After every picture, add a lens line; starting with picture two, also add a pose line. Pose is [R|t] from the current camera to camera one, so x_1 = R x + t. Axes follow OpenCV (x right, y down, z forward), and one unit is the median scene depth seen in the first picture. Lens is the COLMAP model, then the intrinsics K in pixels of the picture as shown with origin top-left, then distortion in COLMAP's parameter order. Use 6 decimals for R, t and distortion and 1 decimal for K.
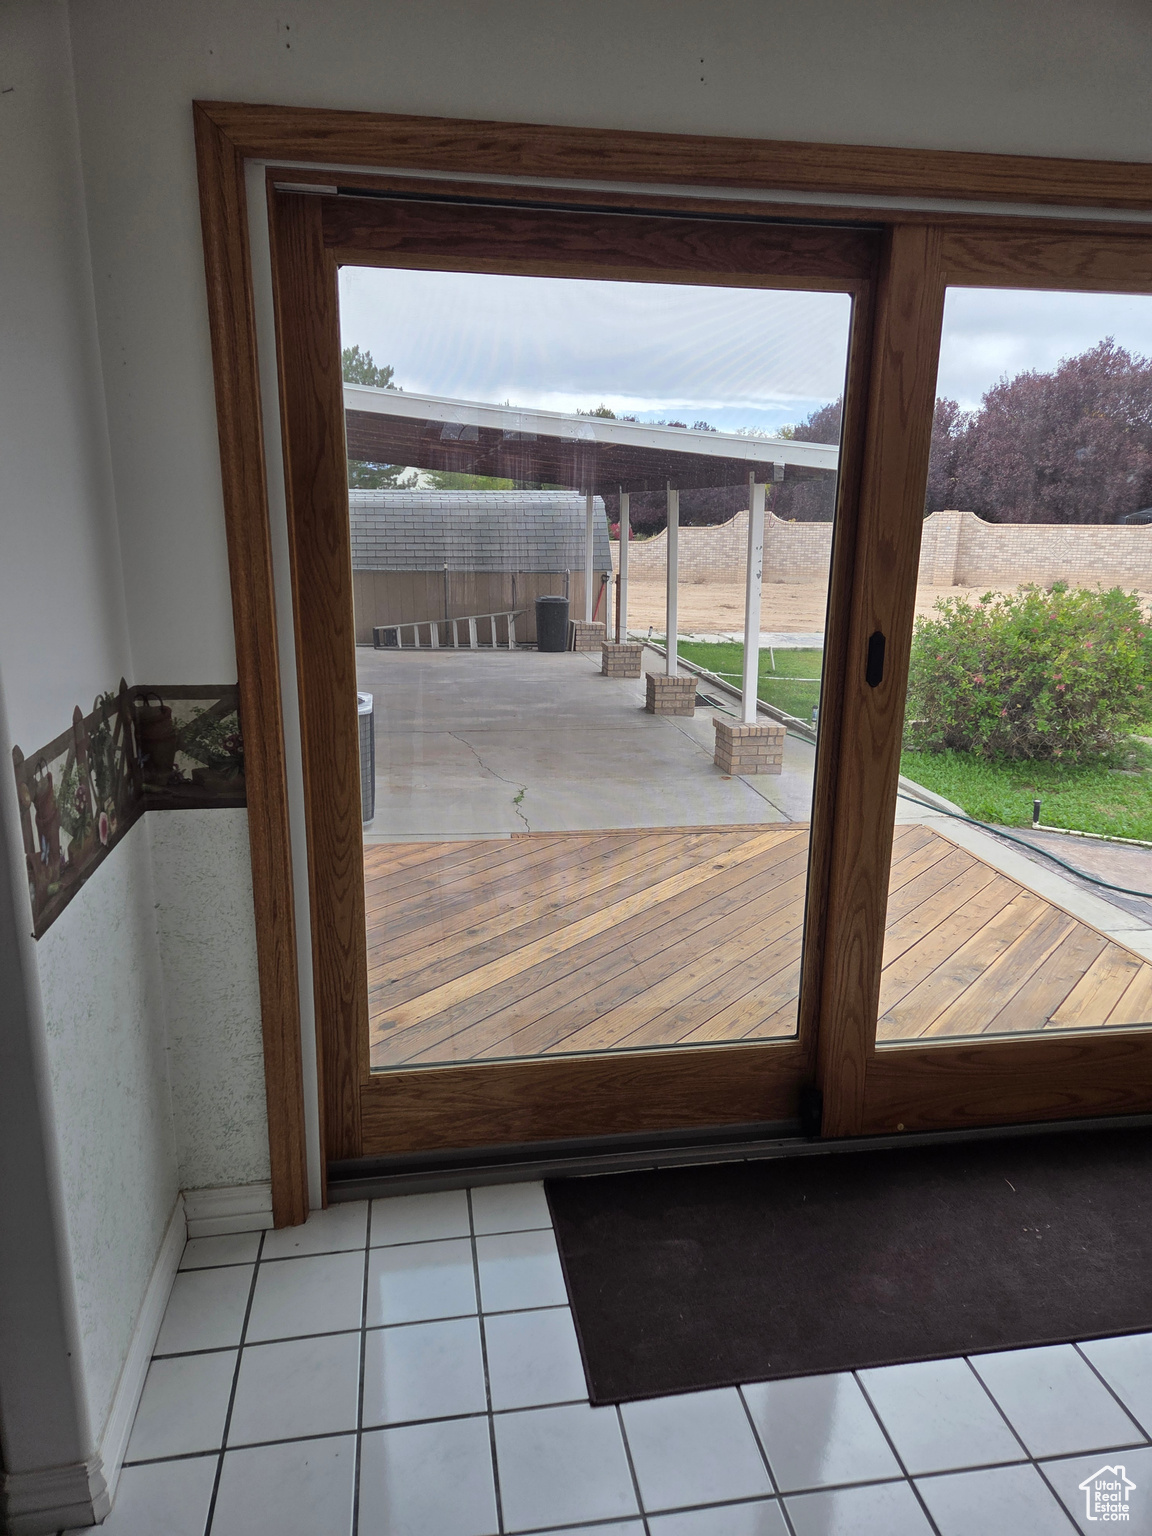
lens RADIAL K [[1029.4, 0, 578.5], [0, 1029.4, 769.8], [0, 0, 1]] dist [0.077530, -0.057245]
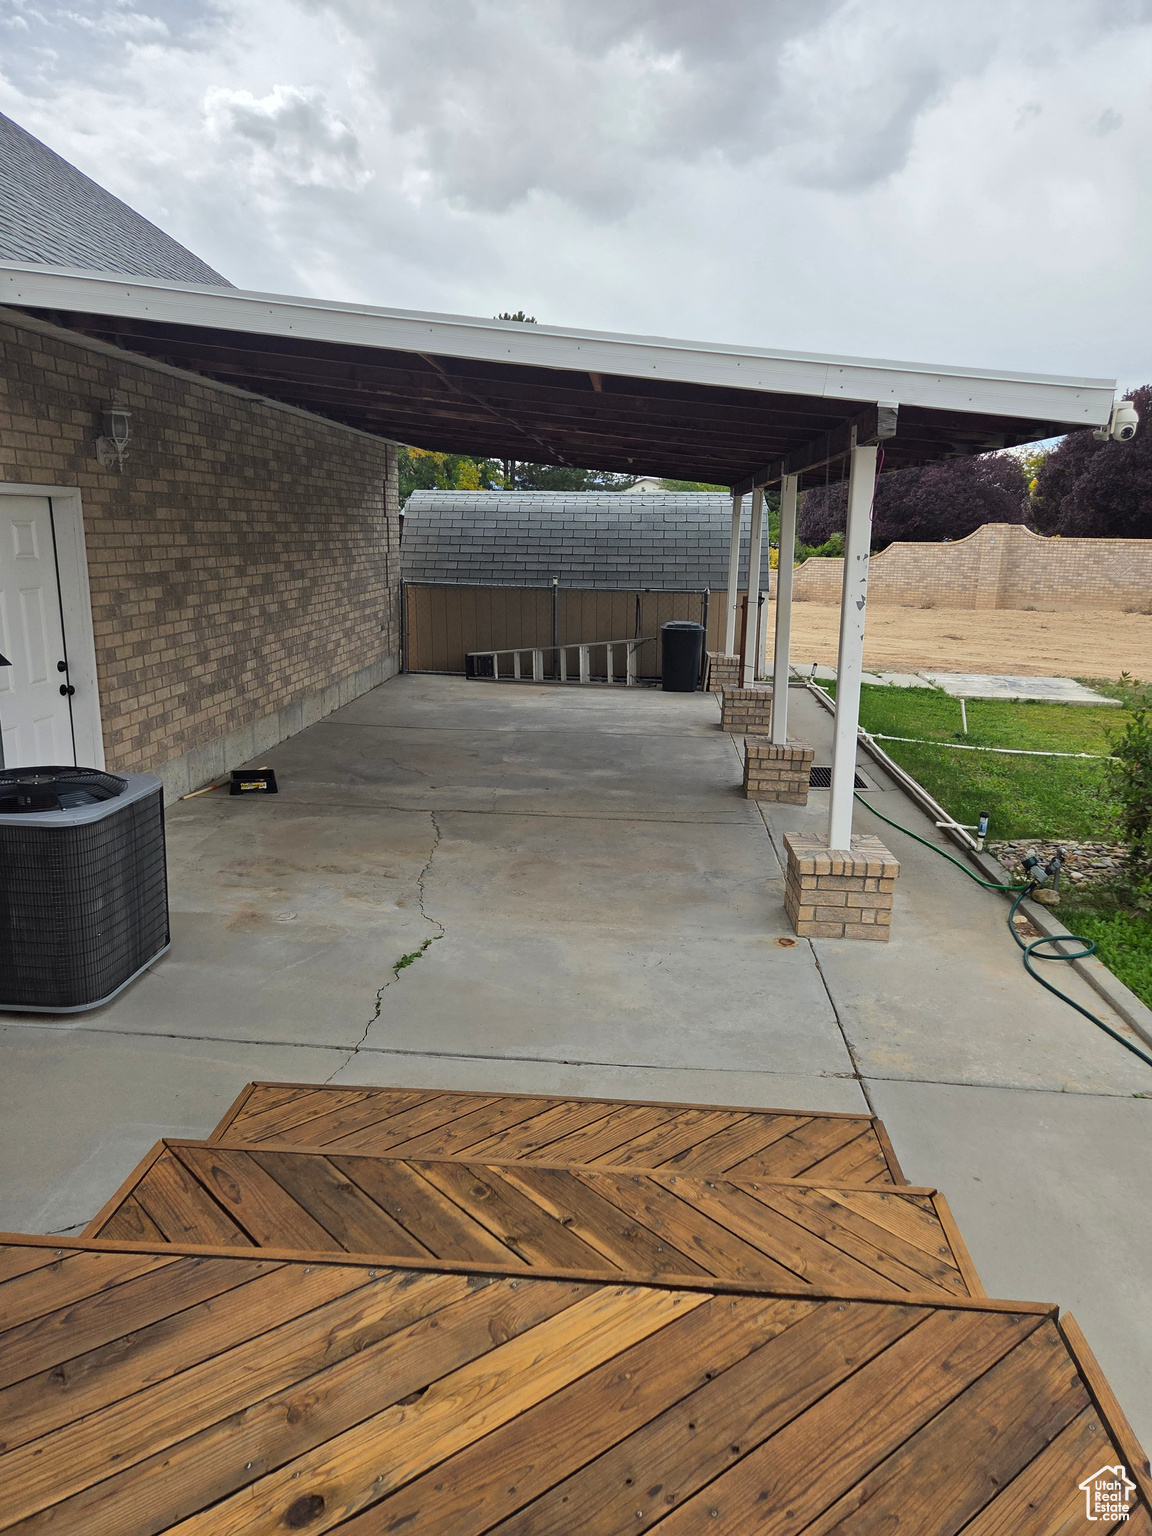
lens RADIAL K [[1029.4, 0, 572.1], [0, 1029.4, 766.4], [0, 0, 1]] dist [0.077530, -0.057245]
pose [[0.970513, 0.061806, -0.232989, 0.083559], [-0.066483, 0.997712, -0.012267, -0.041420], [0.231698, 0.027396, 0.972402, 0.208502]]
